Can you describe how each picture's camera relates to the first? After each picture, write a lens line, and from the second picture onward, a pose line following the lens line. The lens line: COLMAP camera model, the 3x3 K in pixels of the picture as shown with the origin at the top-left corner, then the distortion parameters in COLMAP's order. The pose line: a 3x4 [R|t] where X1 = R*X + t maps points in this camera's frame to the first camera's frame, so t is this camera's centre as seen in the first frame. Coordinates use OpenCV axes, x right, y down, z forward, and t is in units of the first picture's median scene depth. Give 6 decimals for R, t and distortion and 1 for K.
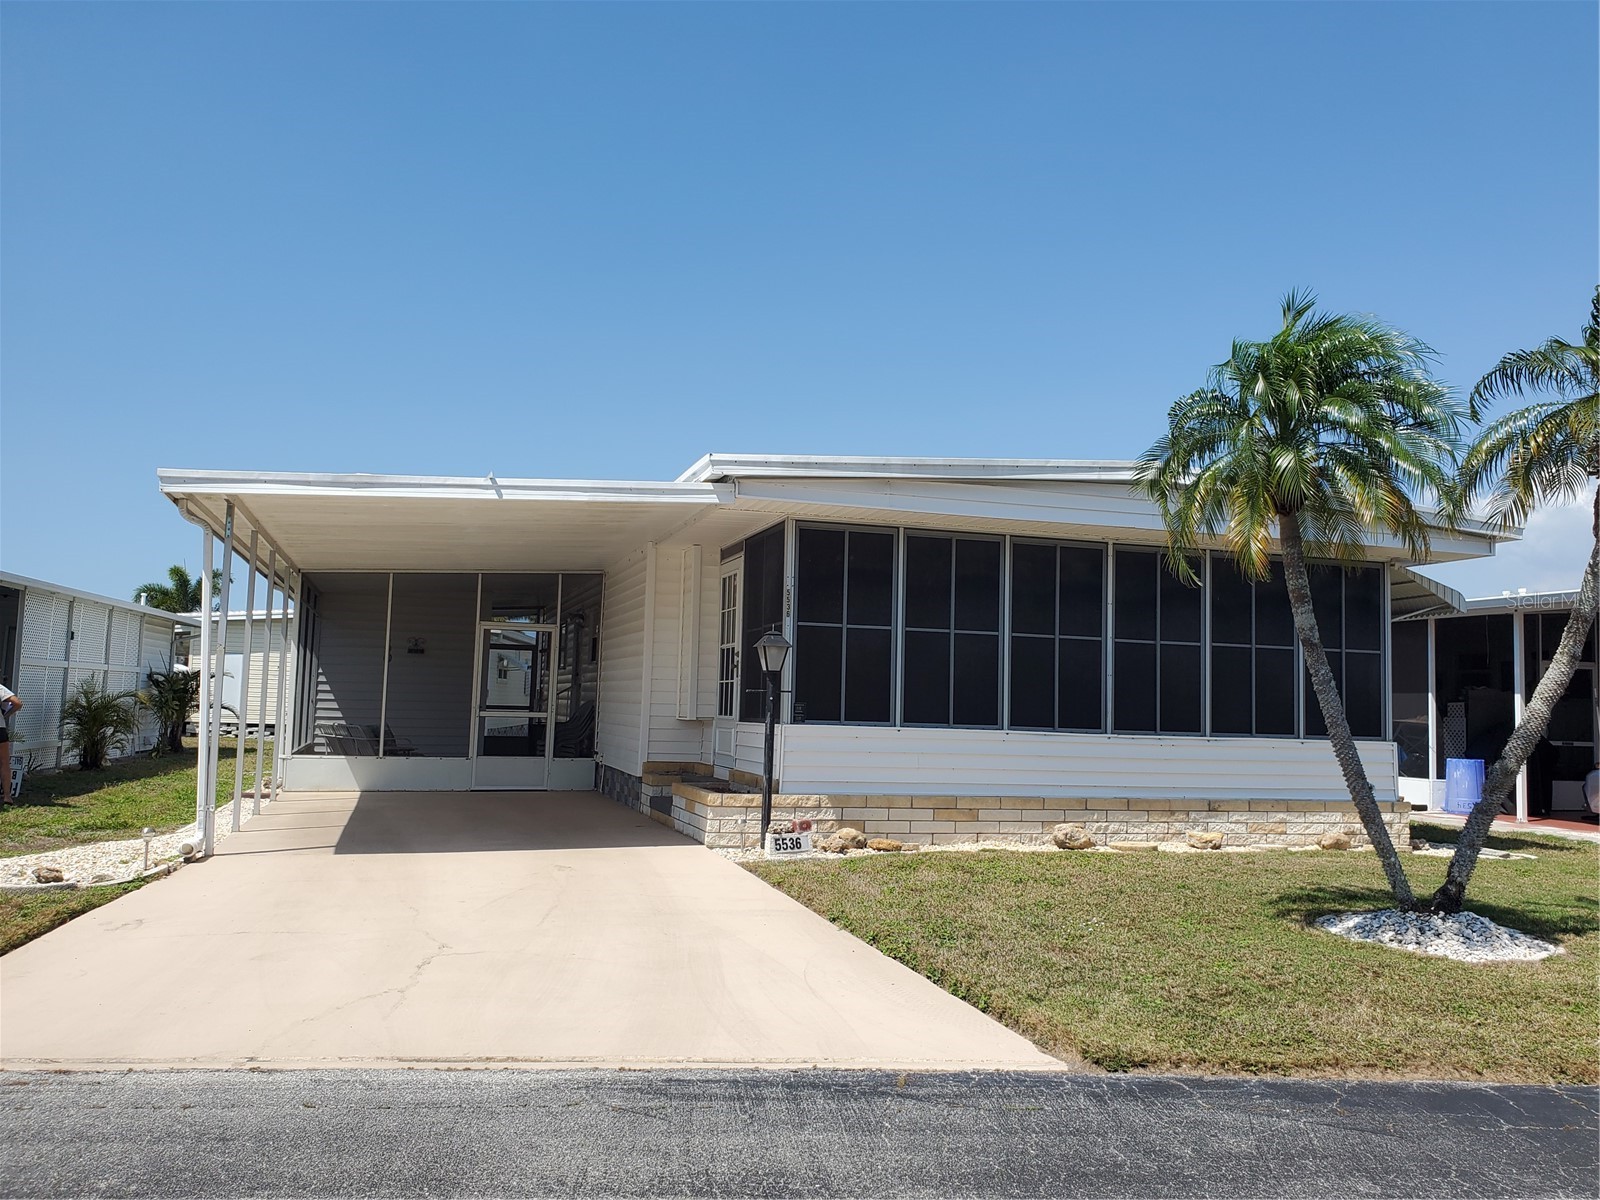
lens RADIAL K [[1228.5, 0, 800.0], [0, 1228.5, 600.0], [0, 0, 1]] dist [0.008512, 0.001835]
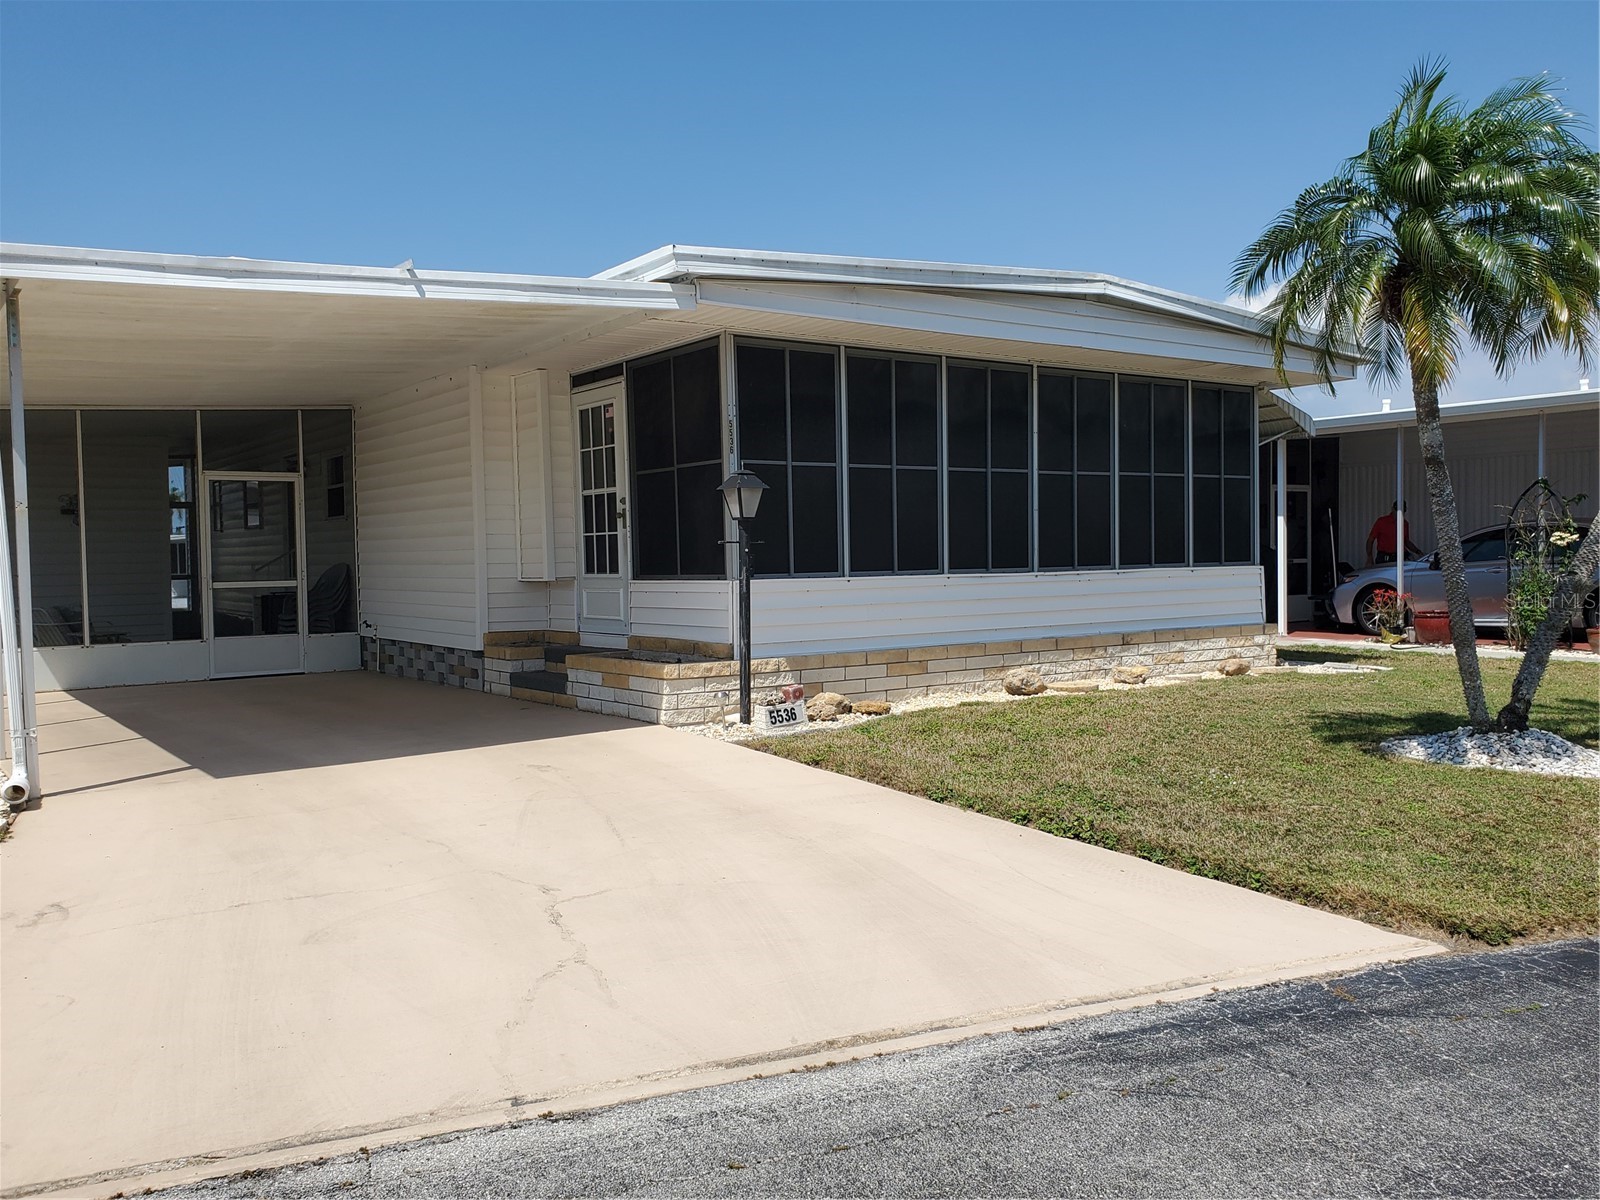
lens RADIAL K [[1245.0, 0, 799.0], [0, 1245.0, 653.7], [0, 0, 1]] dist [0.005067, -0.001286]
pose [[0.952639, -0.069239, 0.296115, -0.238455], [0.018892, 0.985329, 0.169614, 0.005913], [-0.303515, -0.155987, 0.939972, 0.166154]]
